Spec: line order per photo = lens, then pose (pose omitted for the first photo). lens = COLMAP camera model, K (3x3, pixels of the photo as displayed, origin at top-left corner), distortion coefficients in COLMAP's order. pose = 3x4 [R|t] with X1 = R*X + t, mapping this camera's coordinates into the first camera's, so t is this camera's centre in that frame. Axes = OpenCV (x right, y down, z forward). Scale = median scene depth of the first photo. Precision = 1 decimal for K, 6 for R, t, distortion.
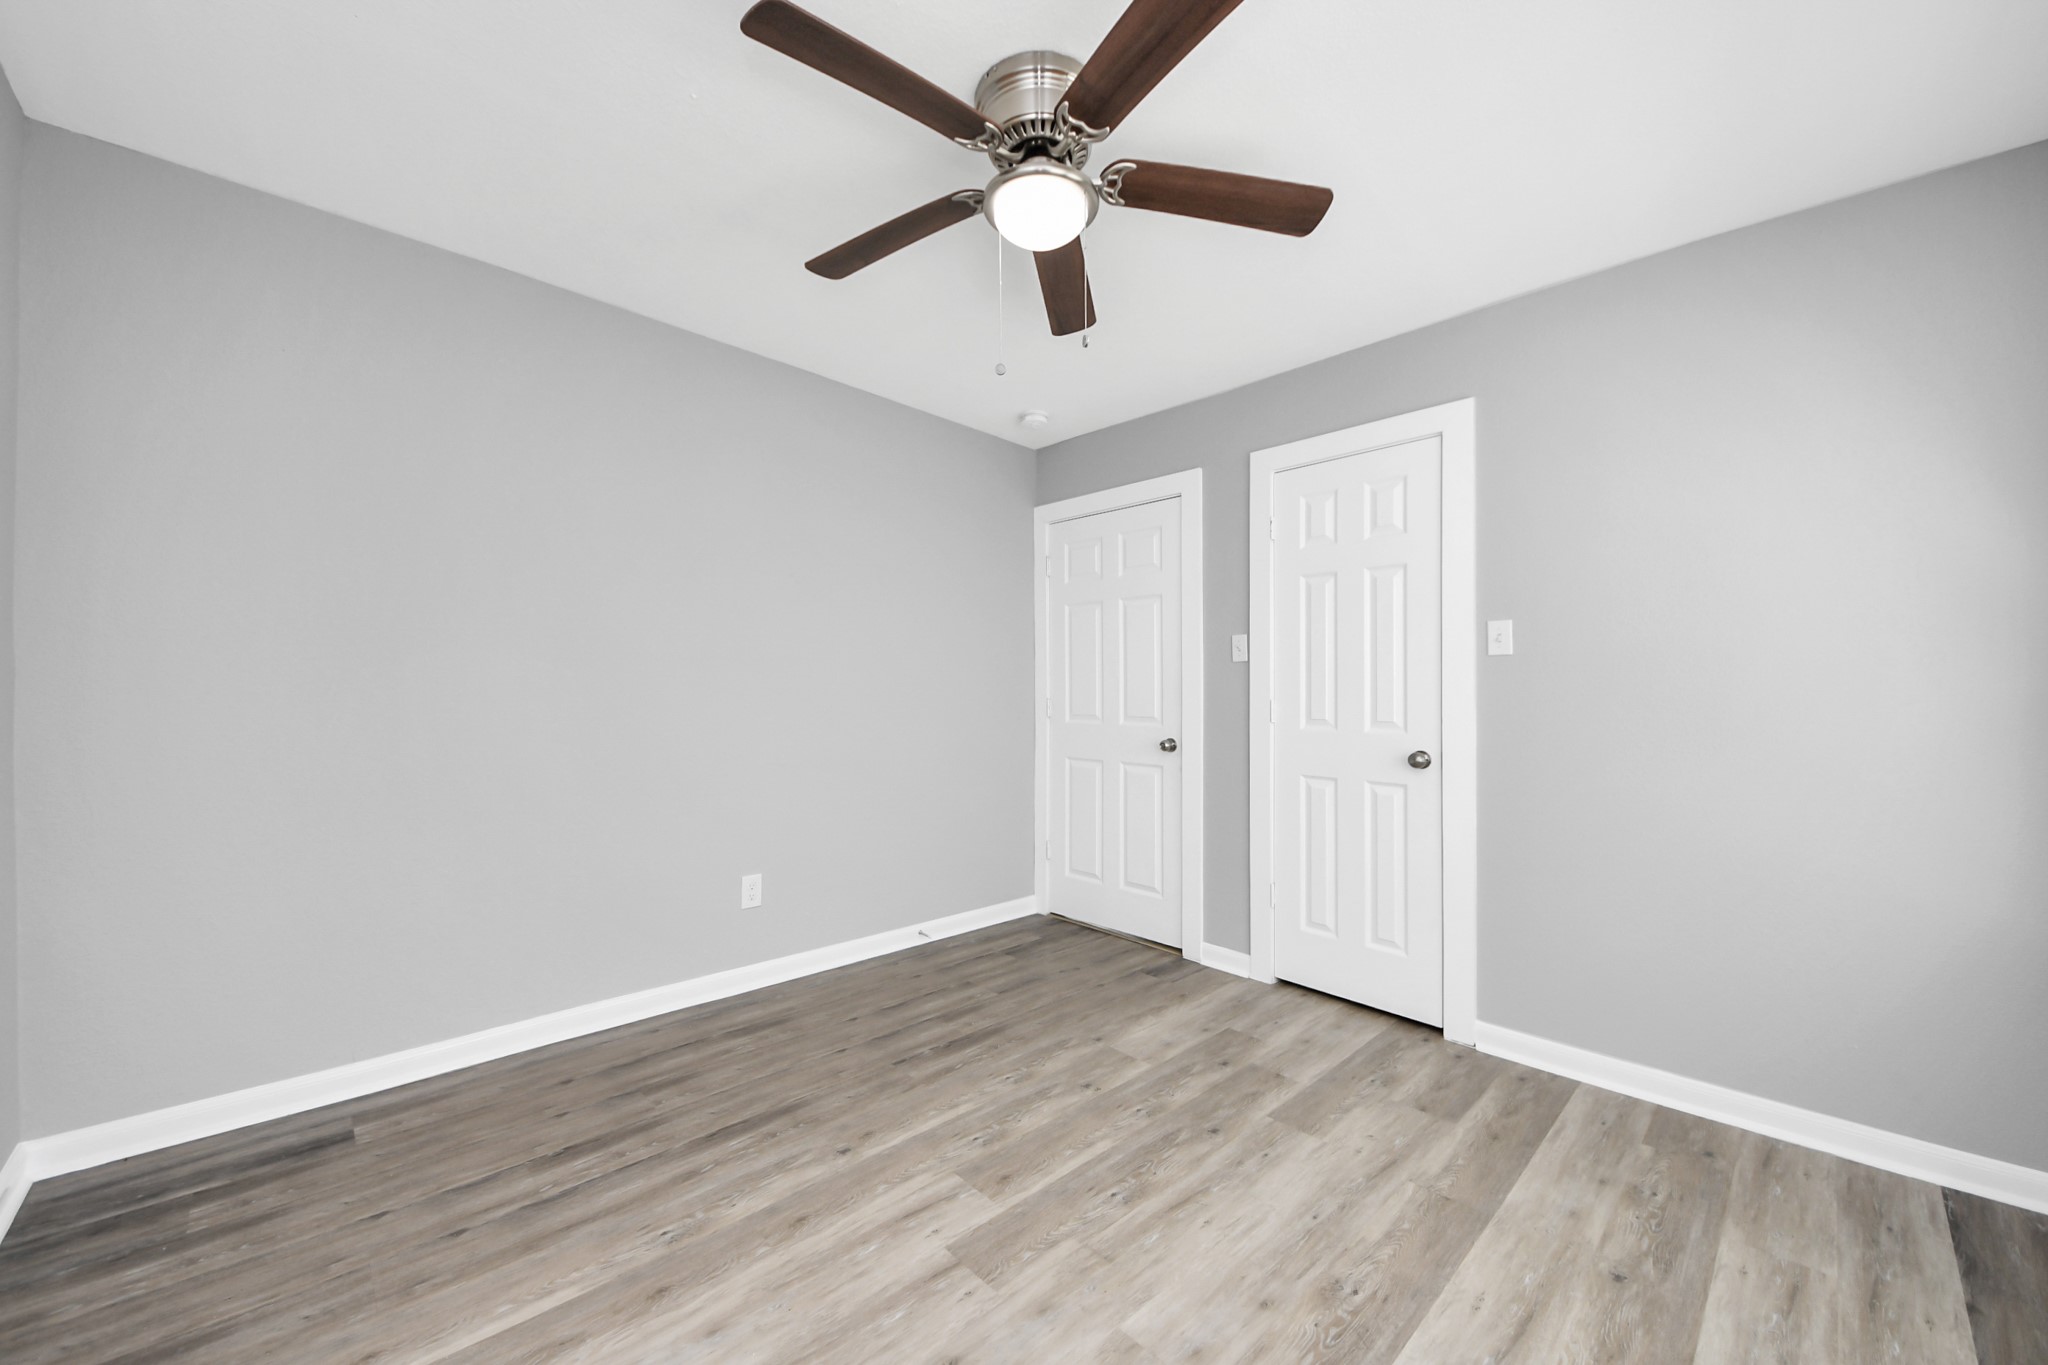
lens RADIAL K [[732.1, 0, 1004.0], [0, 732.1, 685.9], [0, 0, 1]] dist [0.042868, -0.021760]
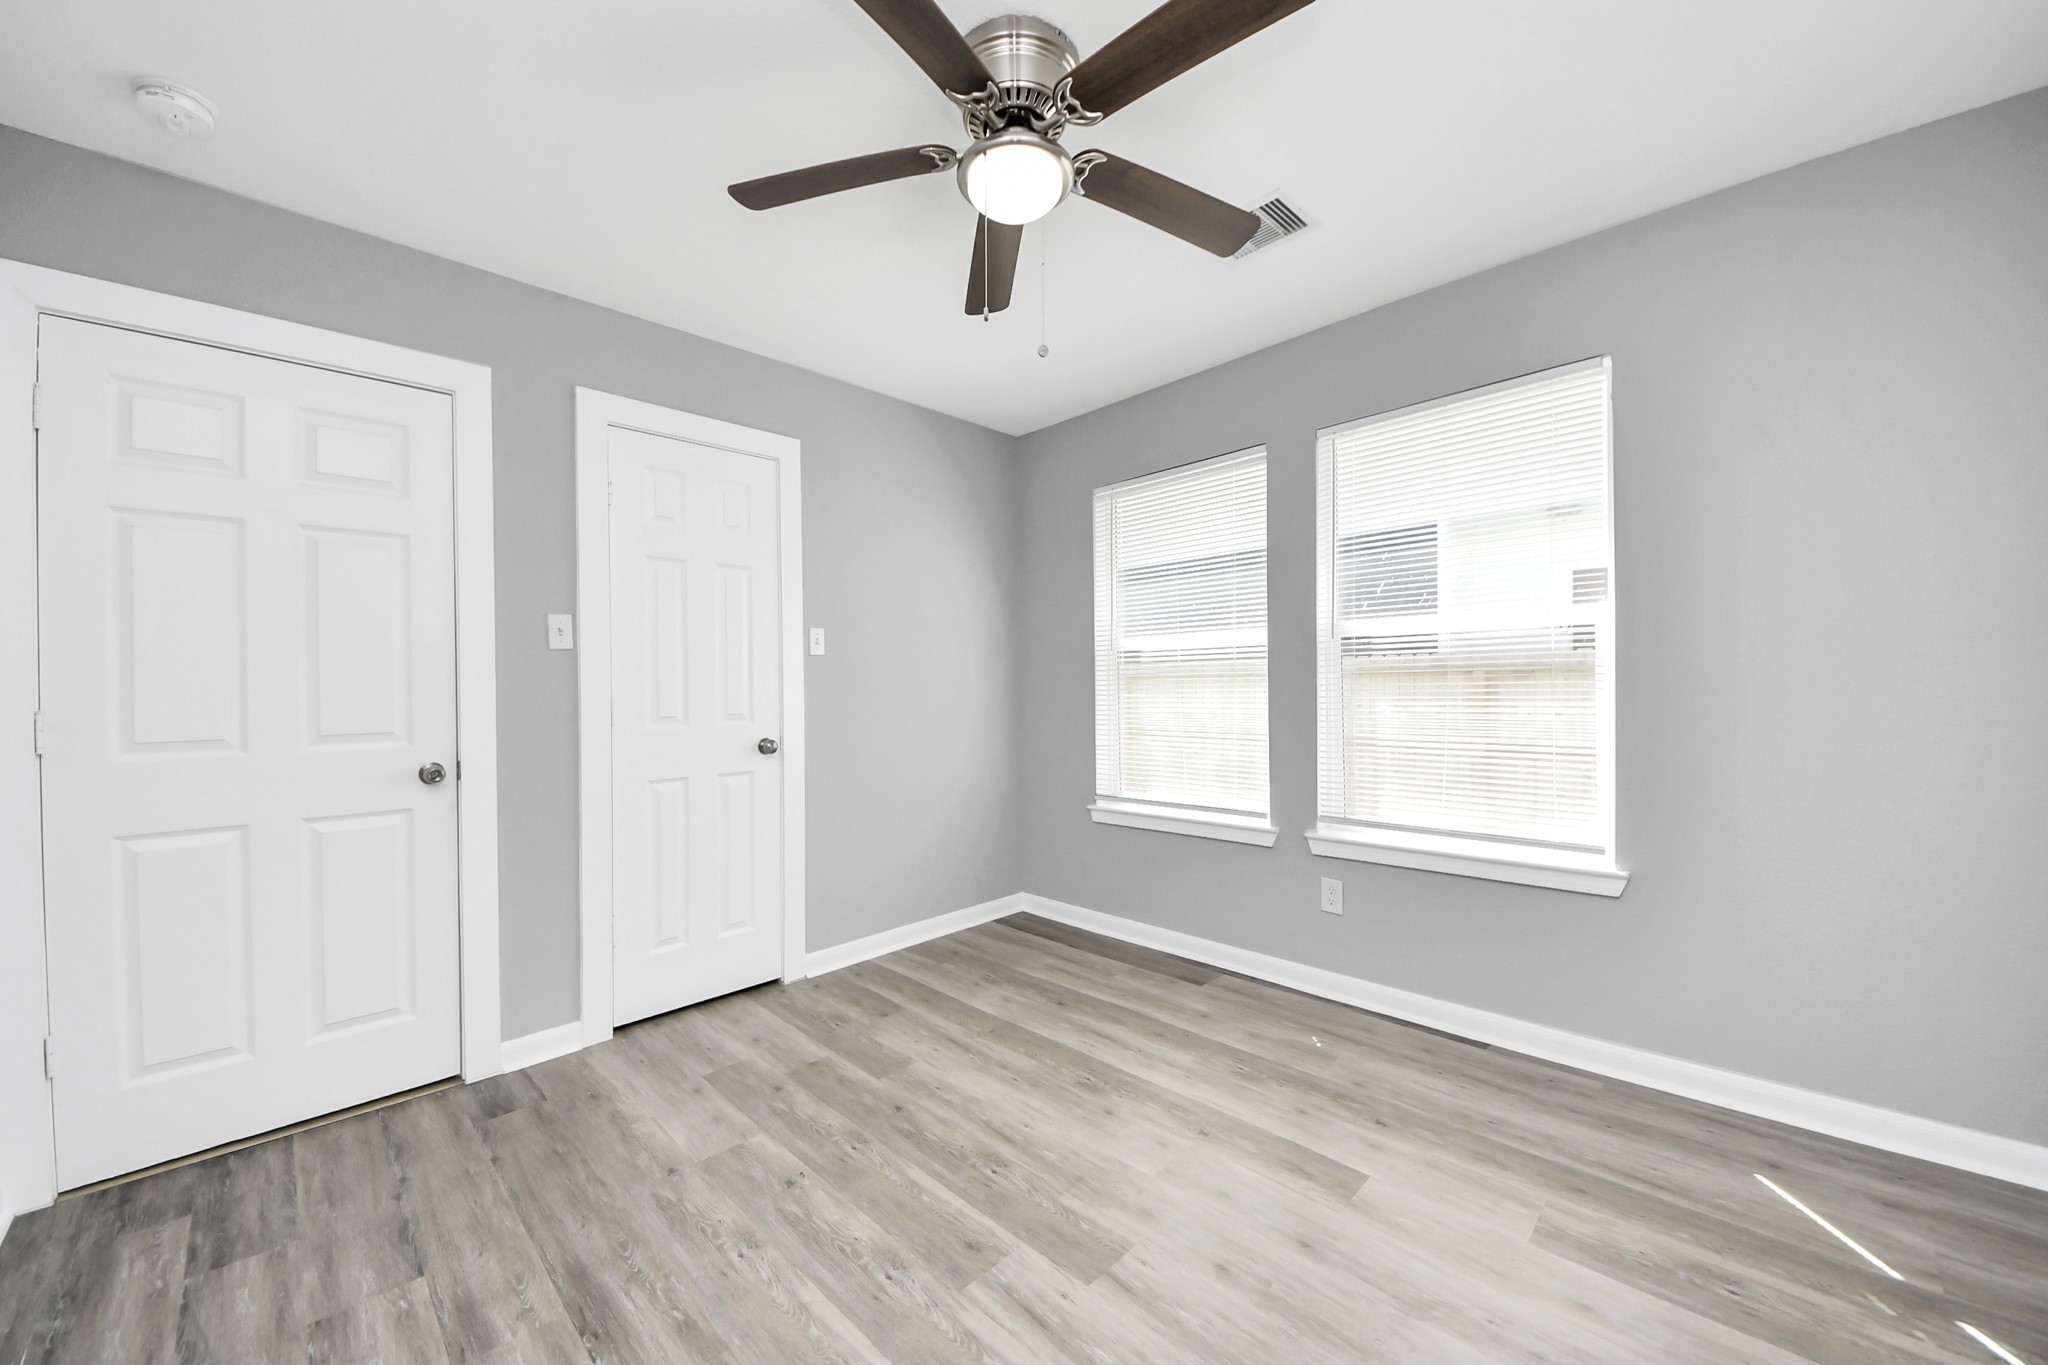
lens RADIAL K [[763.8, 0, 1032.3], [0, 763.8, 683.8], [0, 0, 1]] dist [0.024603, -0.015105]
pose [[-0.016434, -0.006222, 0.999846, -0.686965], [0.005721, 0.999964, 0.006317, 0.001290], [-0.999849, 0.005824, -0.016398, 0.721286]]
